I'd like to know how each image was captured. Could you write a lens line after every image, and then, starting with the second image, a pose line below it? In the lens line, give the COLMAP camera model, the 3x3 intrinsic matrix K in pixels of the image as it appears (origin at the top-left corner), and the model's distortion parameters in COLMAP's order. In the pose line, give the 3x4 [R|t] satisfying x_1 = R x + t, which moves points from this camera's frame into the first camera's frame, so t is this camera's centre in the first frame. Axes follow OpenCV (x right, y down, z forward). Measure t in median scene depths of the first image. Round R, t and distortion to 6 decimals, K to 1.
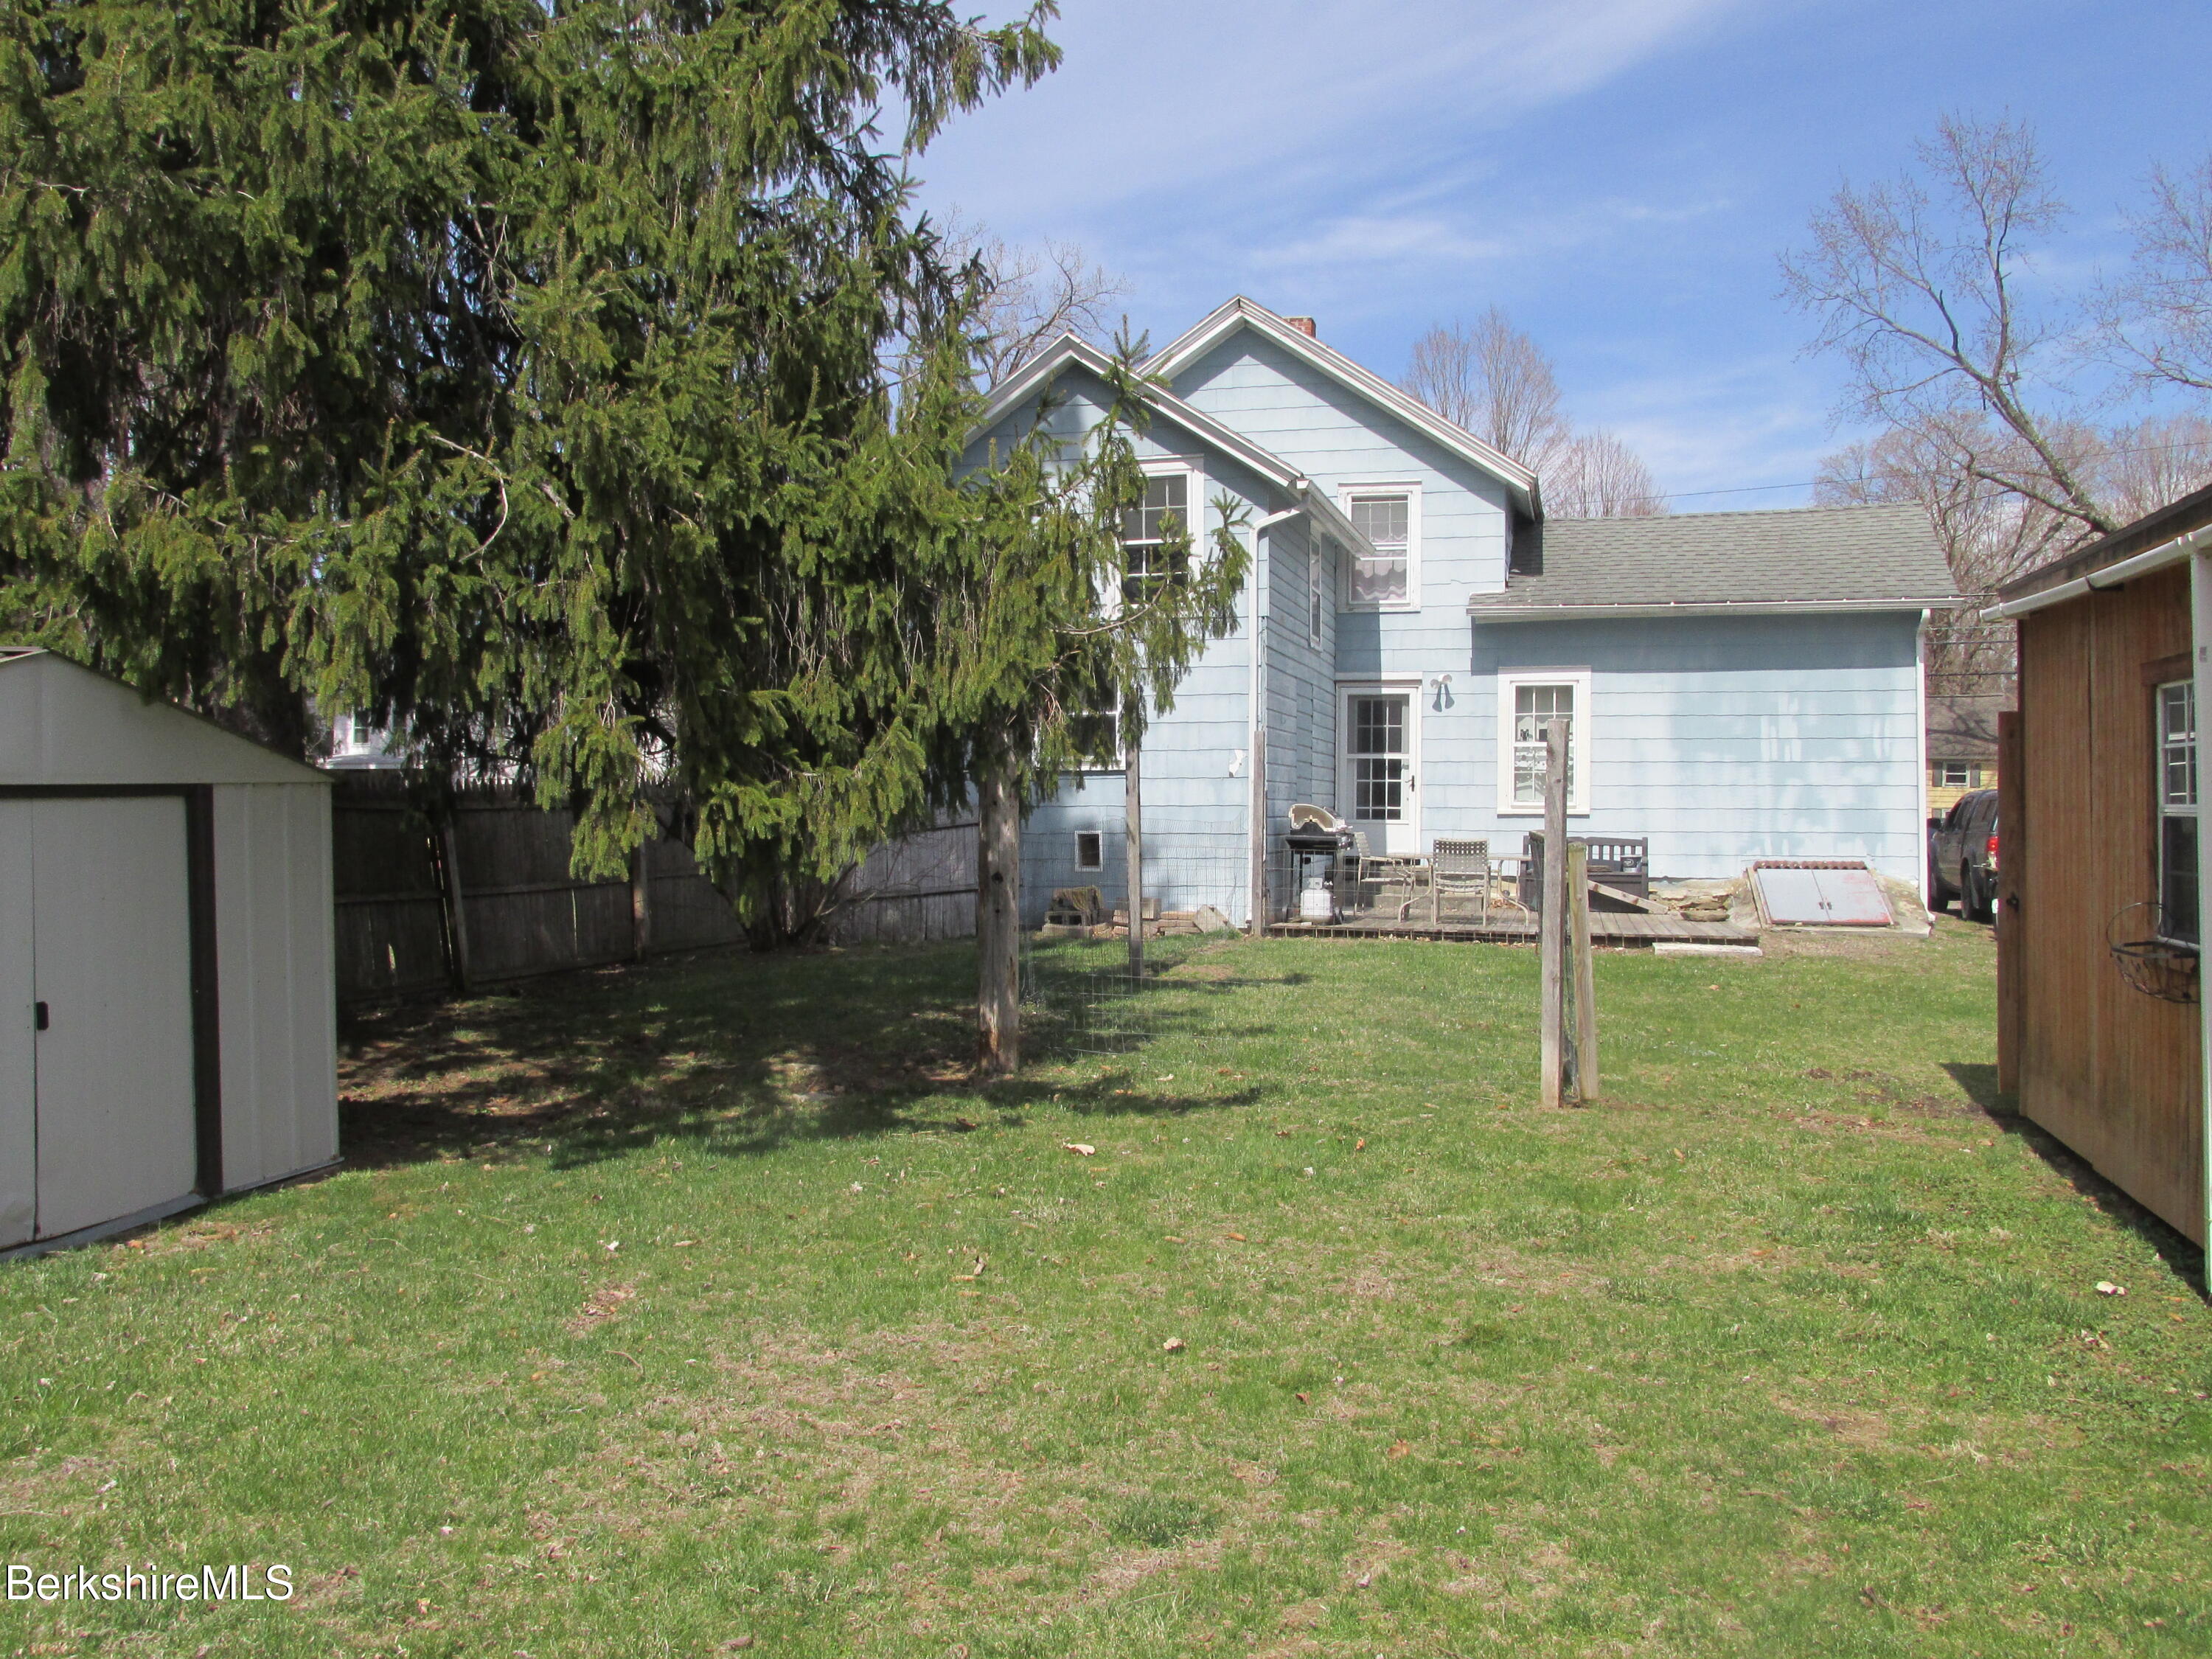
lens RADIAL K [[1840.4, 0, 1106.0], [0, 1840.4, 829.5], [0, 0, 1]] dist [-0.031756, 0.003929]
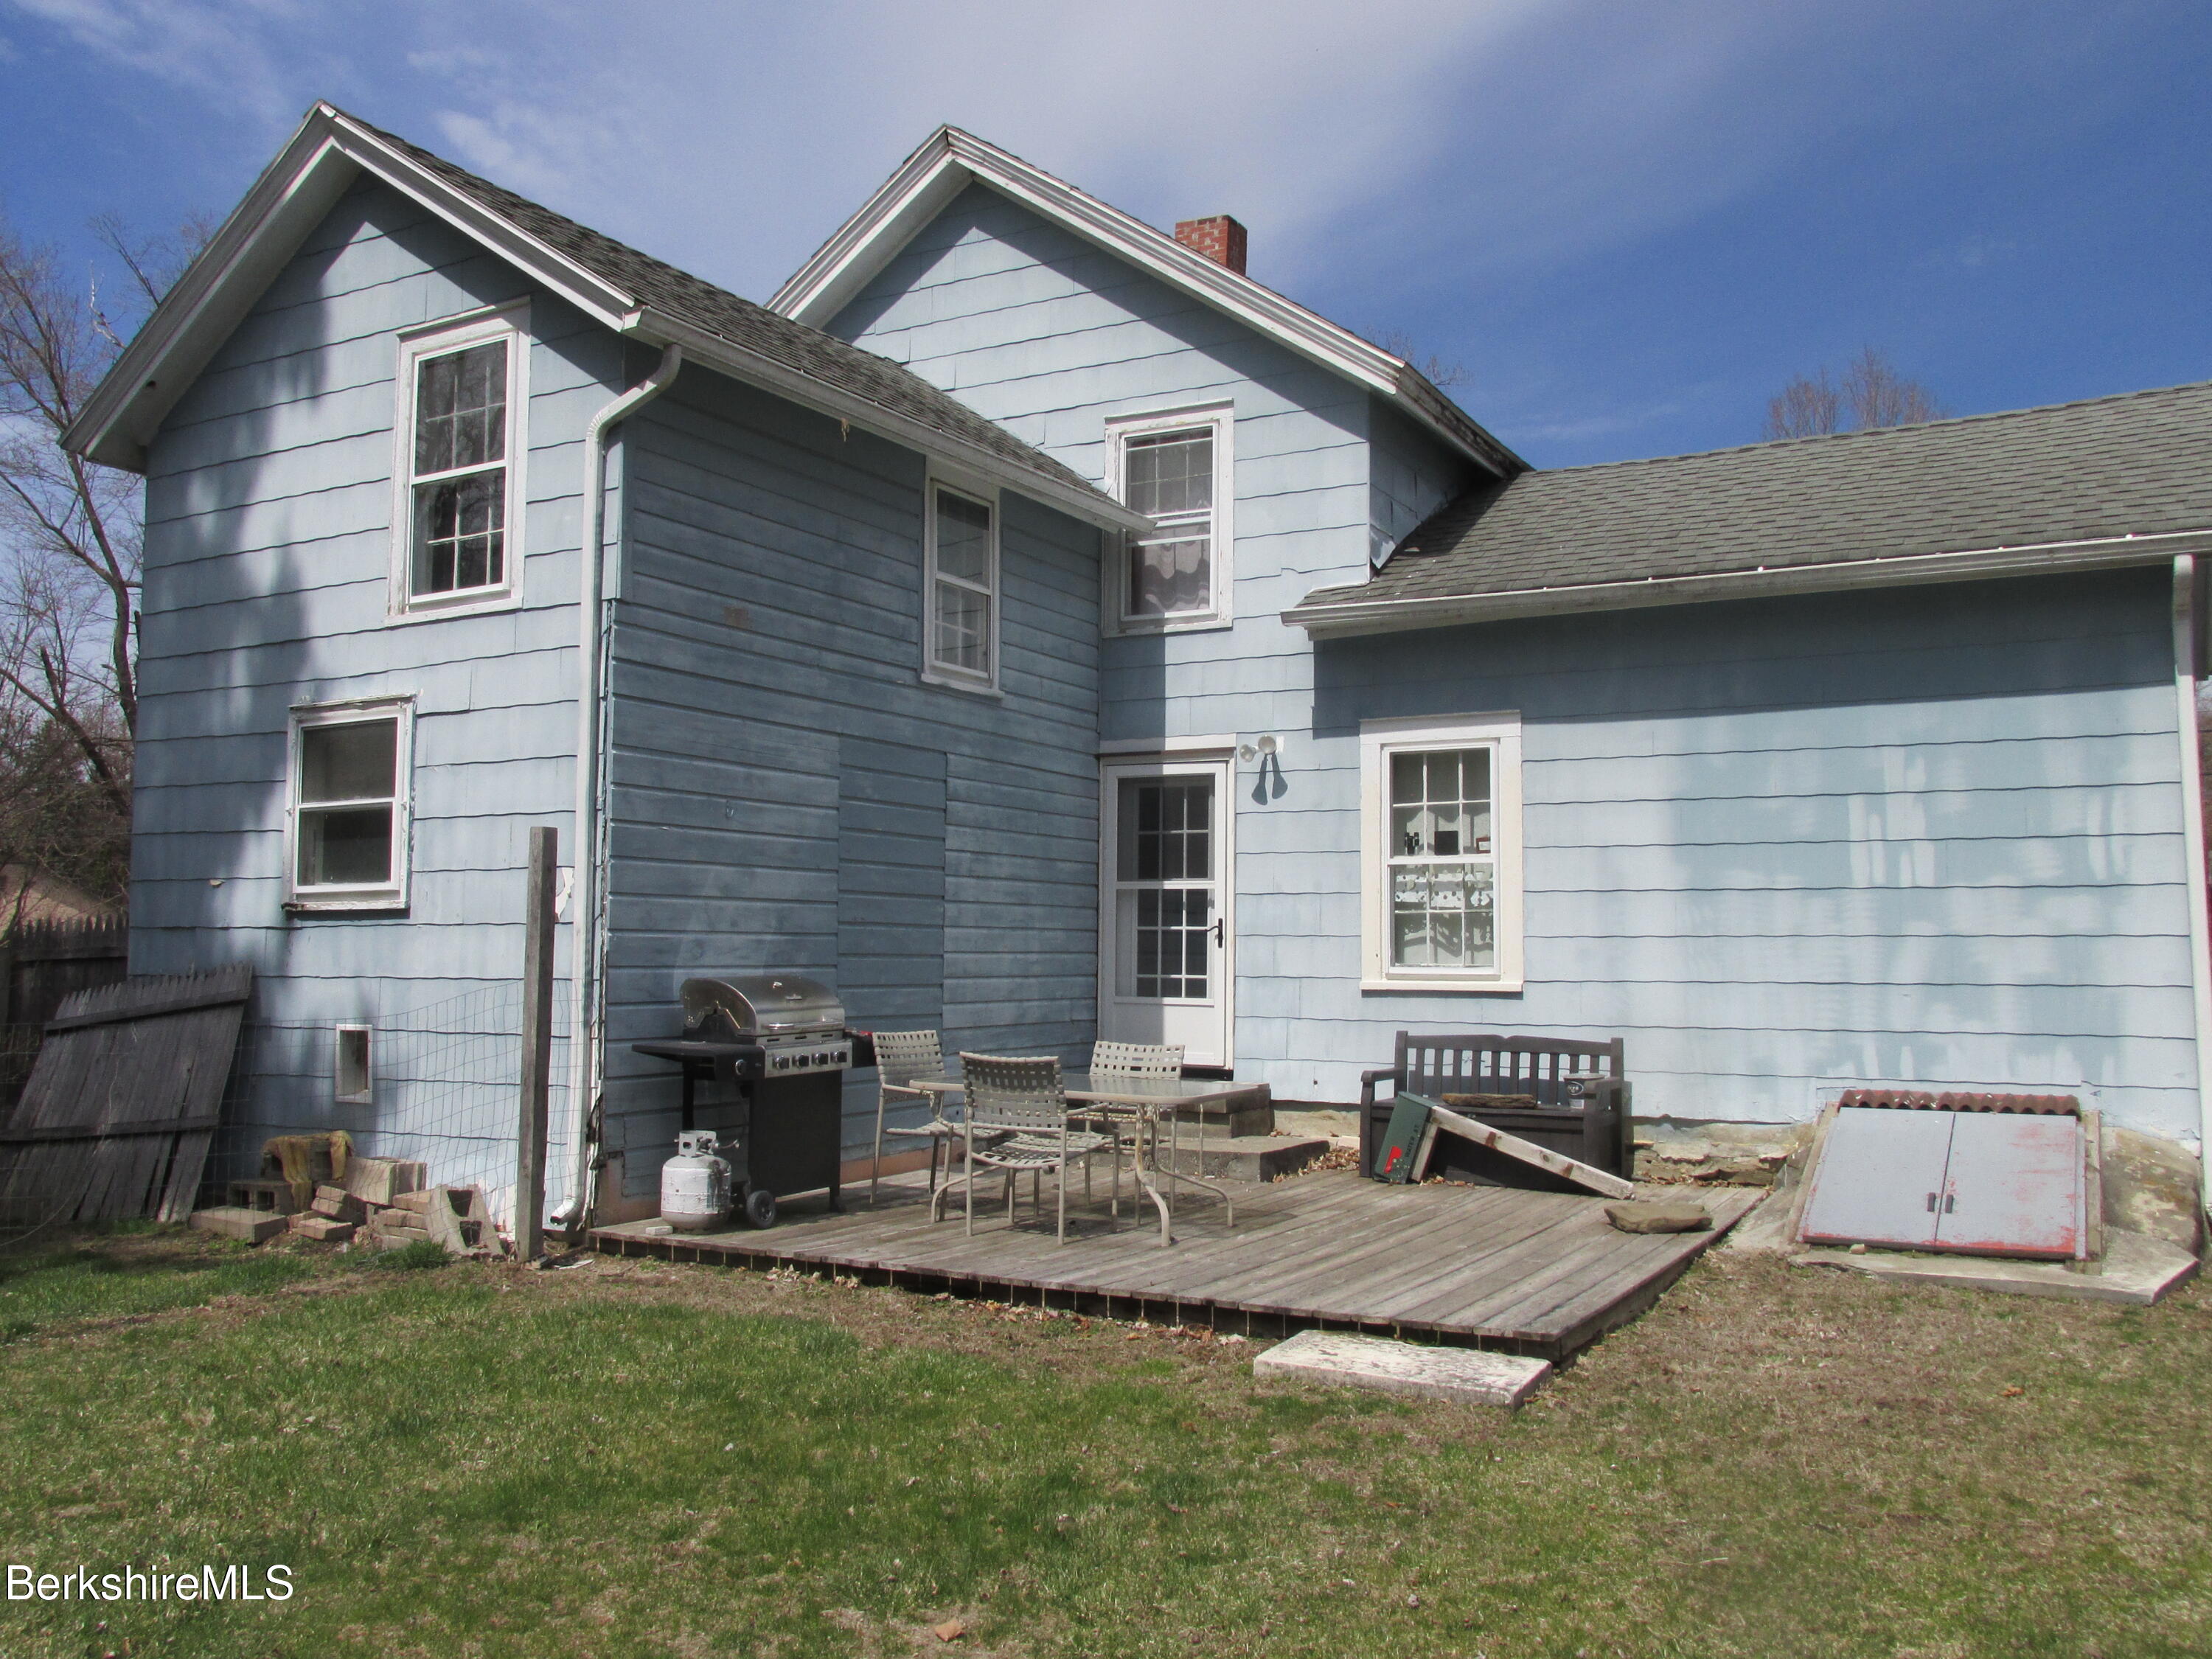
lens RADIAL K [[1840.4, 0, 1106.0], [0, 1840.4, 829.5], [0, 0, 1]] dist [-0.031756, 0.003929]
pose [[0.968935, -0.015253, -0.246845, 0.274896], [-0.004449, 0.996860, -0.079060, -0.012294], [0.247276, 0.077702, 0.965825, 0.454821]]
